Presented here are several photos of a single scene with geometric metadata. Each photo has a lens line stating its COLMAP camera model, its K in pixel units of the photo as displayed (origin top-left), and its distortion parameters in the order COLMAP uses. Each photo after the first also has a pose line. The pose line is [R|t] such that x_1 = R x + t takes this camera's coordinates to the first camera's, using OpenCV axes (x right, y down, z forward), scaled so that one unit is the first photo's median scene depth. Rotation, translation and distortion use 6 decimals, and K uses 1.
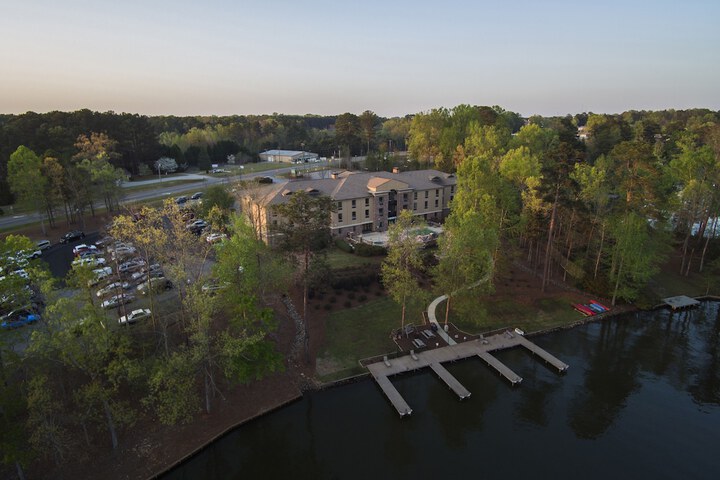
lens RADIAL K [[392.3, 0, 359.5], [0, 392.3, 230.3], [0, 0, 1]] dist [0.059715, -0.053021]
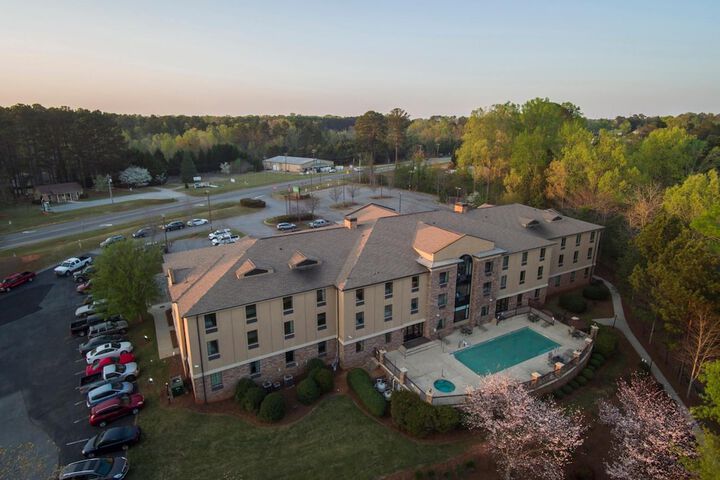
lens RADIAL K [[392.3, 0, 359.5], [0, 392.3, 230.3], [0, 0, 1]] dist [0.059715, -0.053021]
pose [[0.998721, 0.019637, -0.046581, -0.013968], [-0.019812, 0.999798, -0.003314, -0.065991], [0.046507, 0.004232, 0.998909, 0.246341]]
